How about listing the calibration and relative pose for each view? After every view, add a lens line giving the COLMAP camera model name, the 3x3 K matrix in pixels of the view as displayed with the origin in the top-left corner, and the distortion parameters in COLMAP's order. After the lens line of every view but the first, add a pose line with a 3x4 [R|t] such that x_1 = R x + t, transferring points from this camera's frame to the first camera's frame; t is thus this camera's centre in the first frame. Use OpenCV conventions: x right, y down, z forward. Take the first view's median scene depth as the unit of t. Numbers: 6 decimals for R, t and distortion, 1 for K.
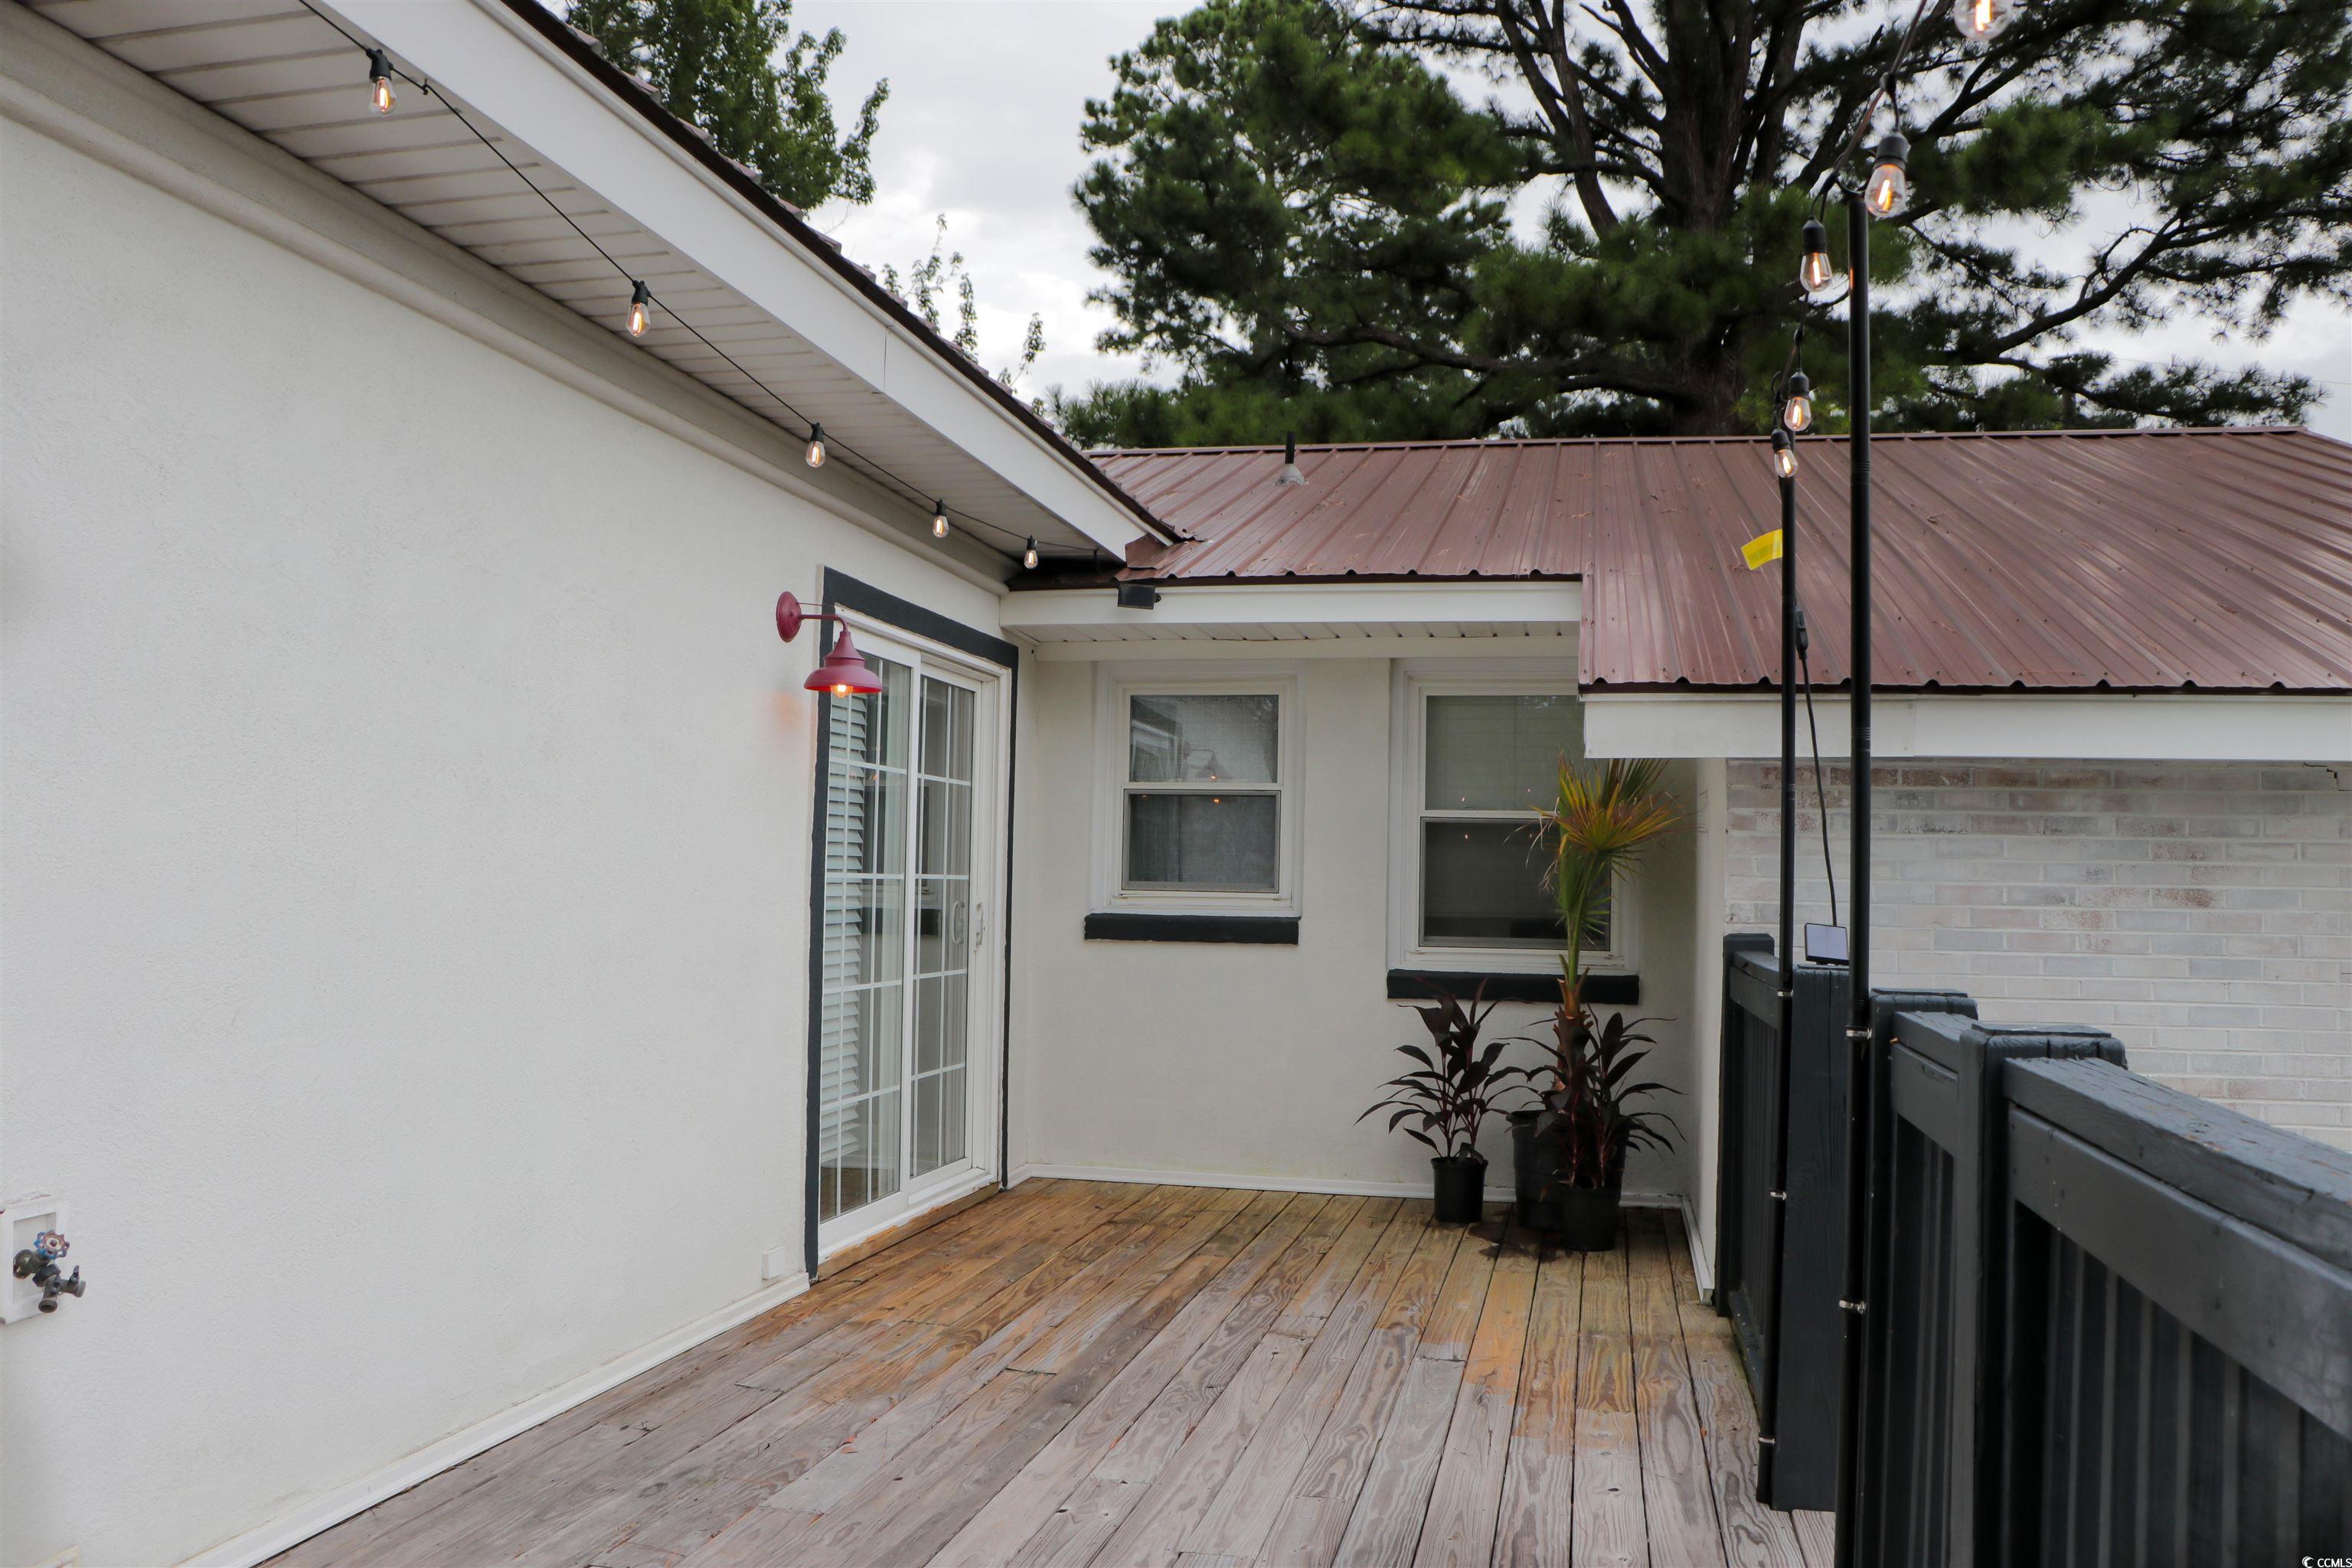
lens RADIAL K [[1931.5, 0, 1171.0], [0, 1931.5, 790.4], [0, 0, 1]] dist [-0.178311, 0.143697]
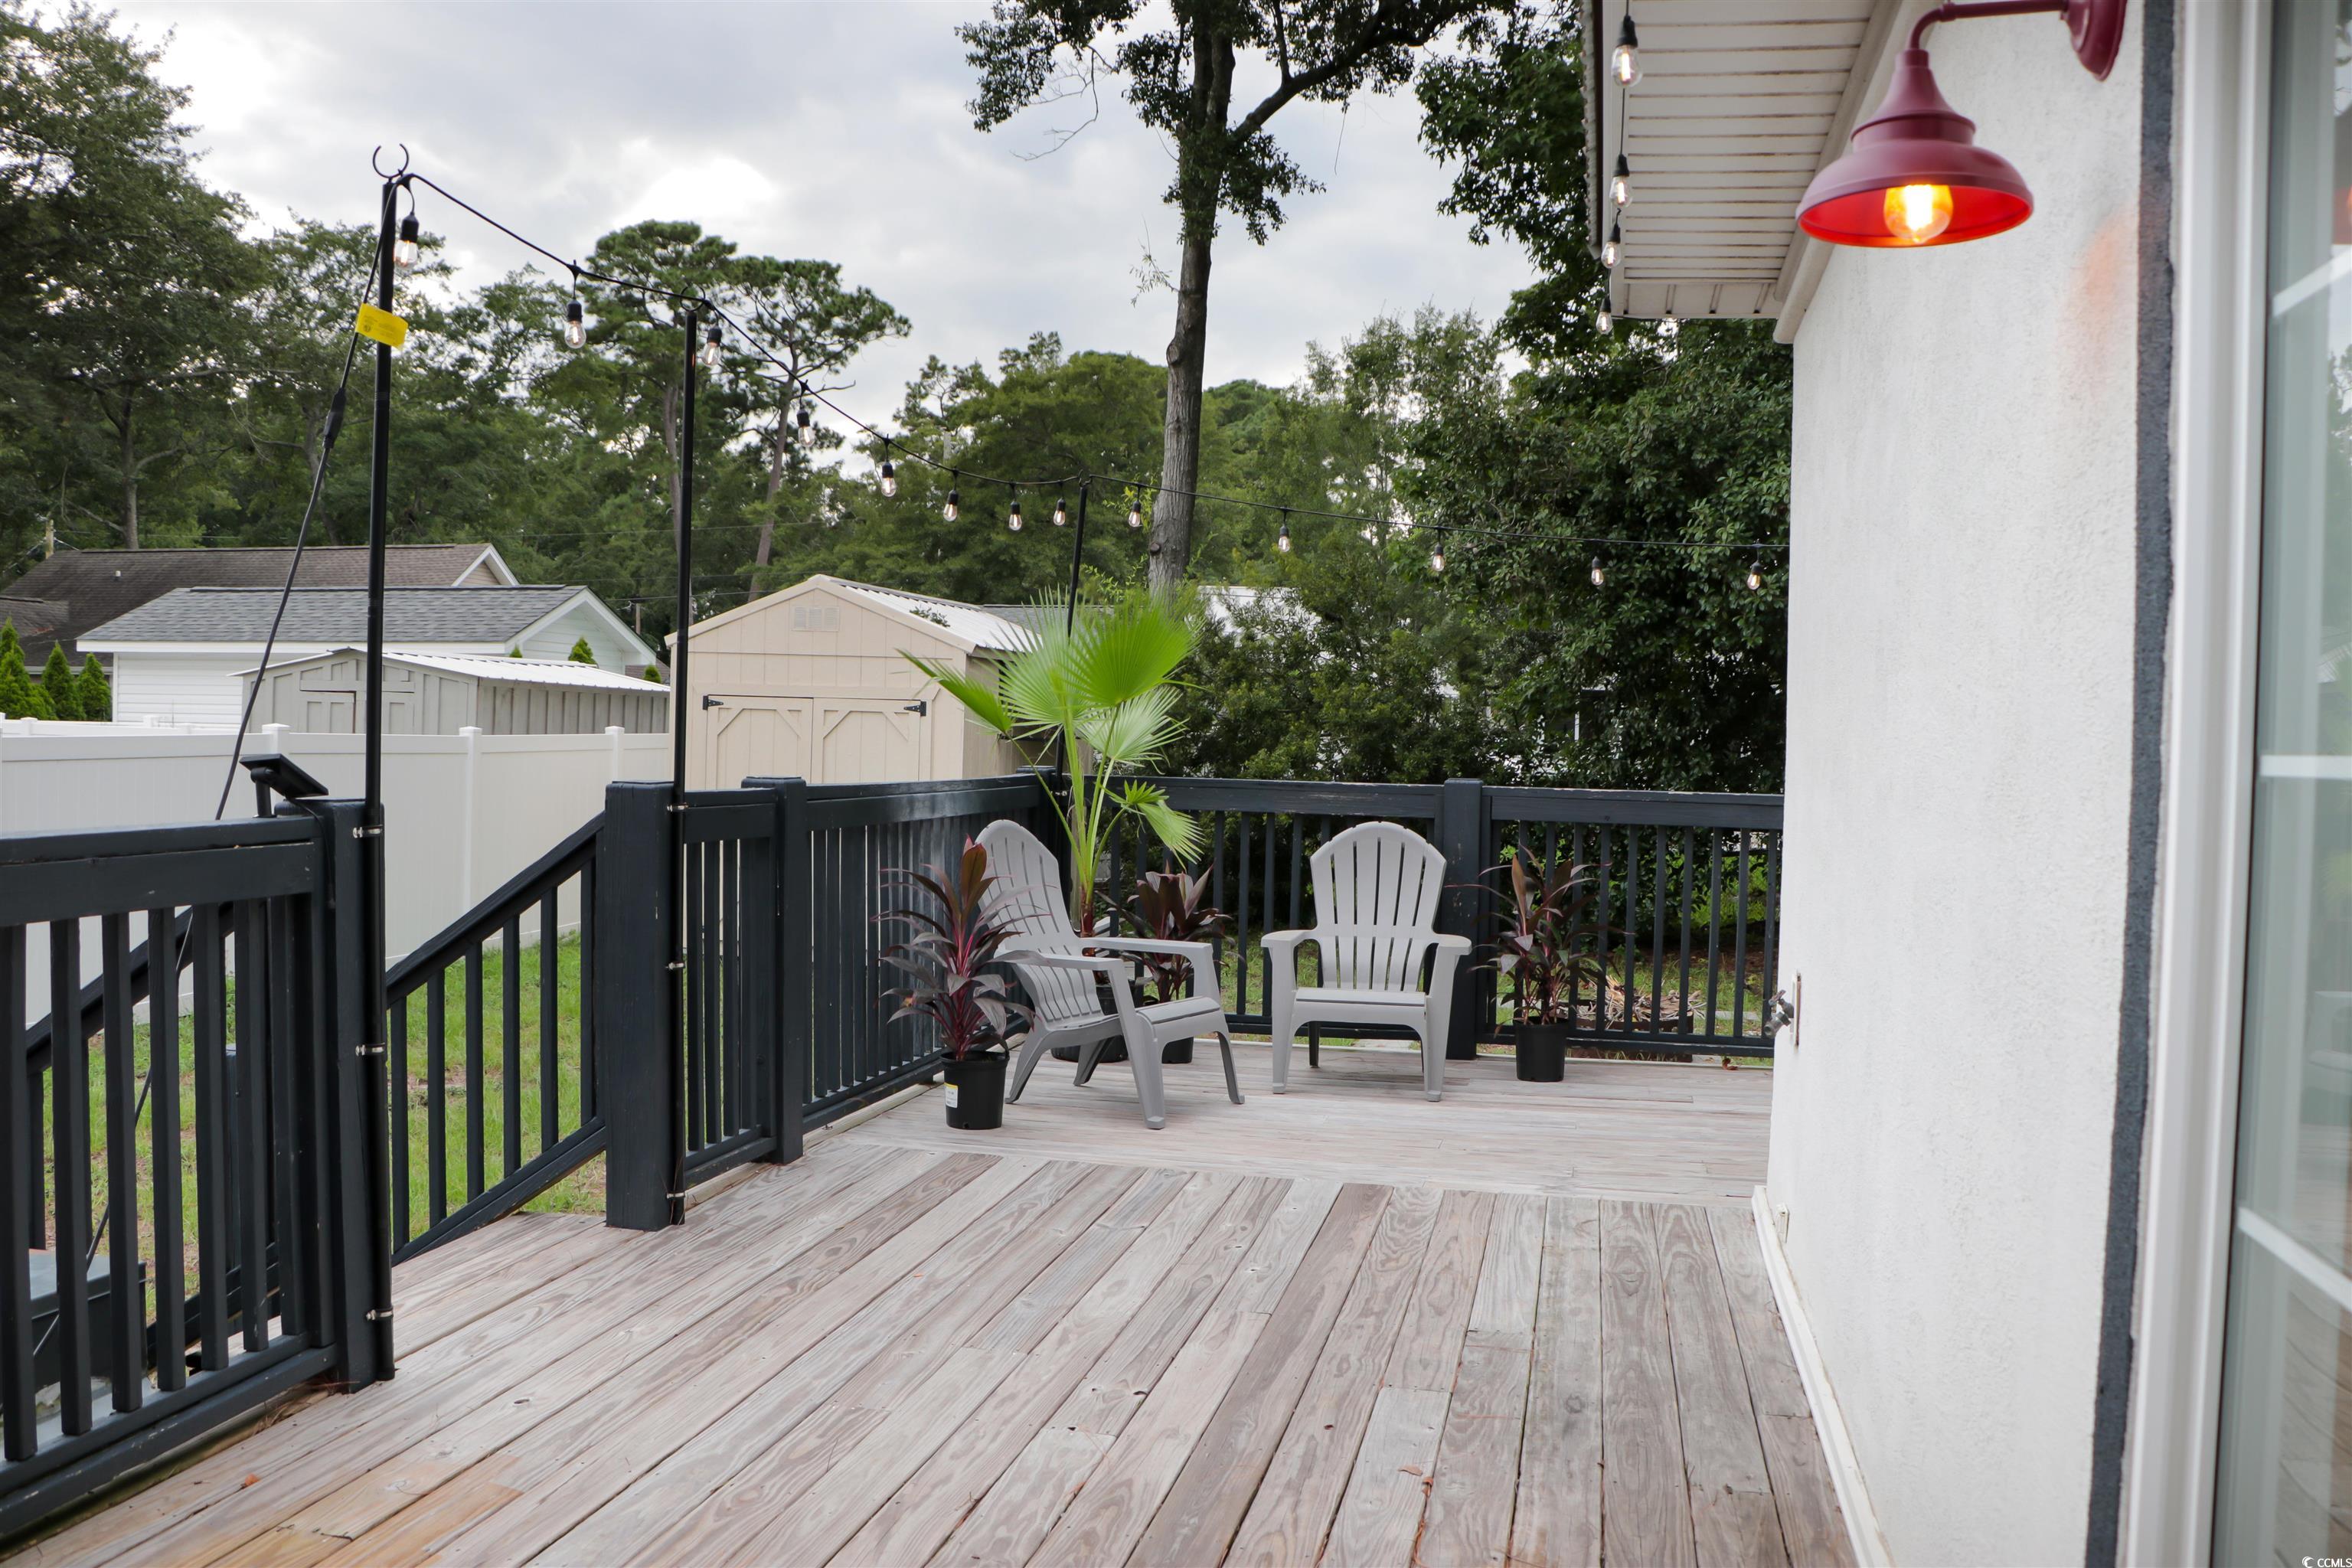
lens RADIAL K [[1931.5, 0, 1171.0], [0, 1931.5, 790.4], [0, 0, 1]] dist [-0.178311, 0.143697]
pose [[-0.999035, -0.043842, 0.002483, -0.058916], [-0.043881, 0.998867, -0.018444, 0.086011], [-0.001672, -0.018535, -0.999827, 1.858542]]
